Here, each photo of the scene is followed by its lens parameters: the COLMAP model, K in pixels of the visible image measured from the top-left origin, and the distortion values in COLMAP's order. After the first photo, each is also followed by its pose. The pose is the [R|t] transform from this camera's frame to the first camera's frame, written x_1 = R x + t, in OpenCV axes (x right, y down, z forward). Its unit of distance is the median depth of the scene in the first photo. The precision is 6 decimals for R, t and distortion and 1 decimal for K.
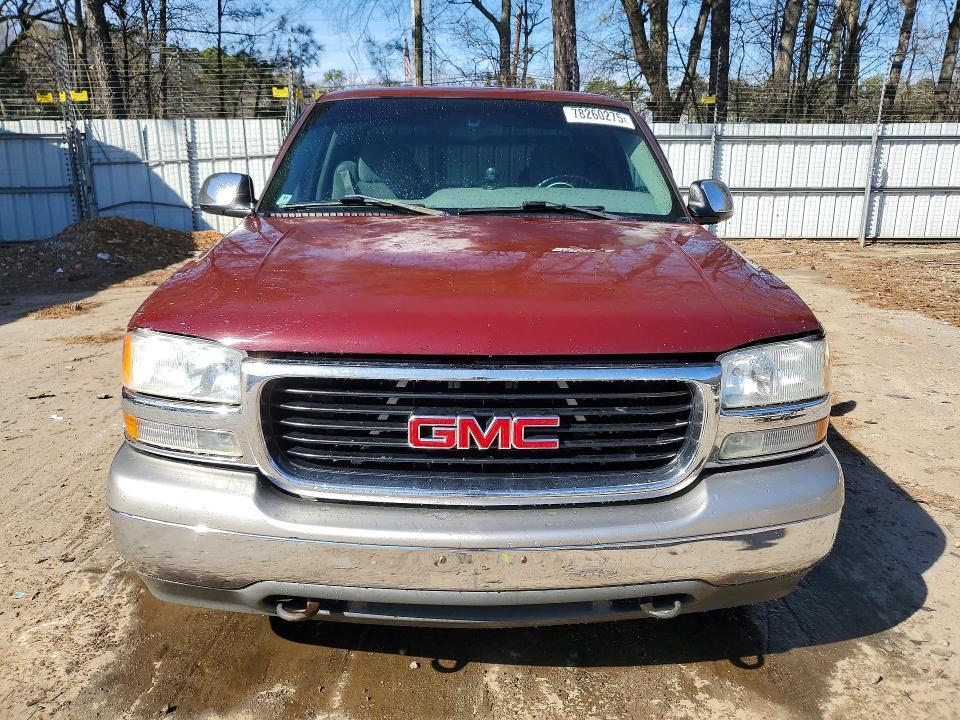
lens RADIAL K [[743.9, 0, 483.9], [0, 743.9, 362.7], [0, 0, 1]] dist [-0.002330, 0.032517]
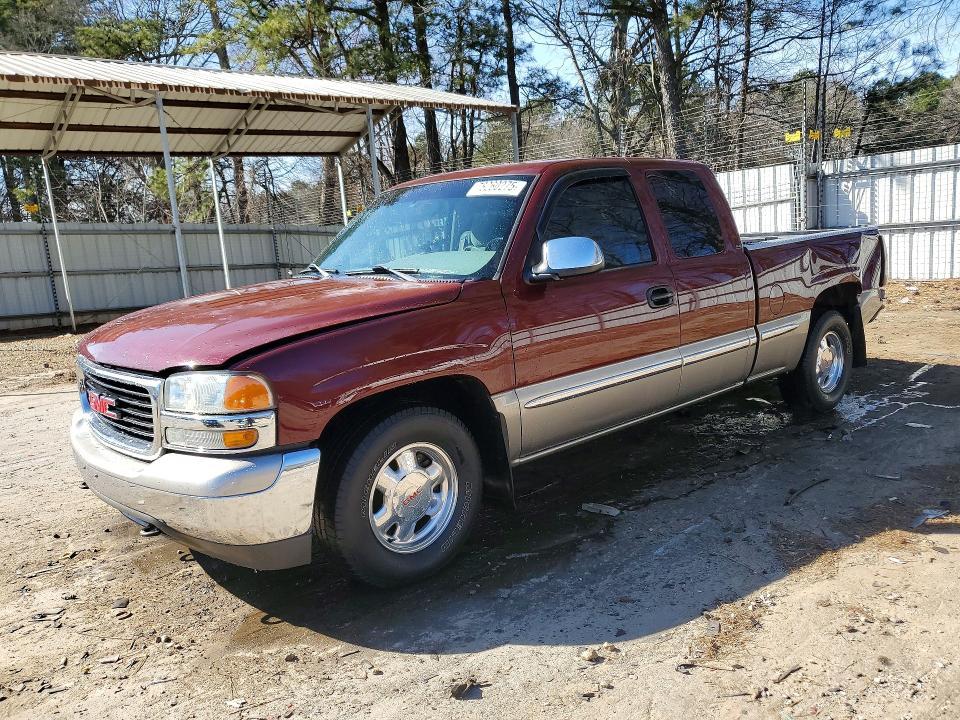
lens RADIAL K [[743.9, 0, 483.9], [0, 743.9, 362.7], [0, 0, 1]] dist [-0.002330, 0.032517]
pose [[0.646490, 0.076208, -0.759107, 1.148322], [-0.114007, 0.993476, 0.002643, -0.078055], [0.754356, 0.084835, 0.650961, 0.266040]]
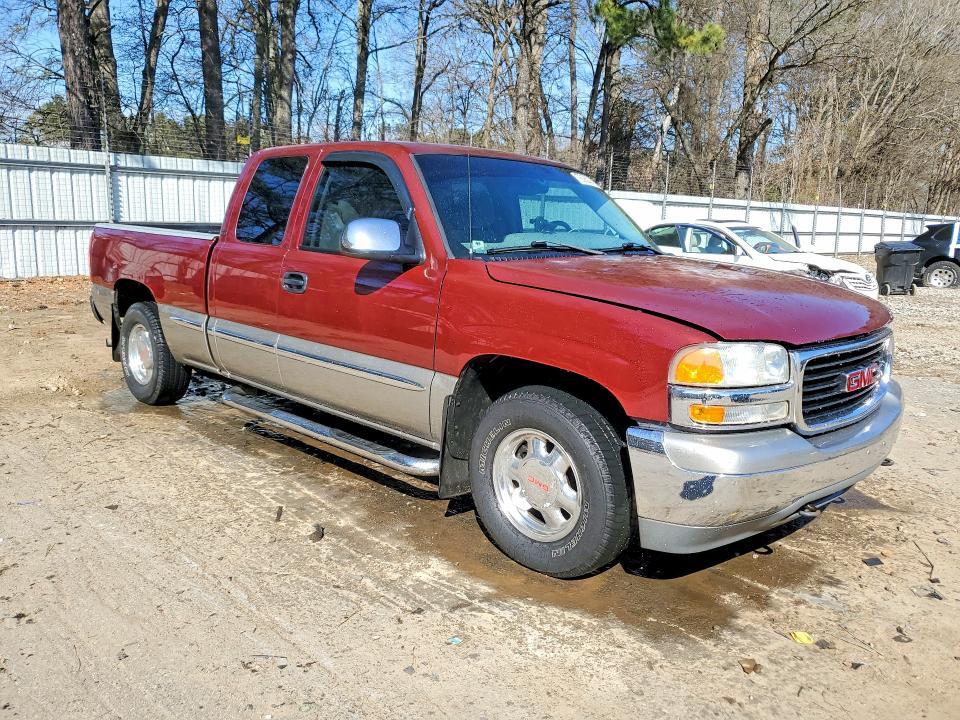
lens RADIAL K [[743.9, 0, 483.9], [0, 743.9, 362.7], [0, 0, 1]] dist [-0.002330, 0.032517]
pose [[0.714757, -0.119795, 0.689037, -1.029351], [0.148664, 0.988730, 0.017685, -0.057889], [-0.683390, 0.089794, 0.724510, 0.183809]]
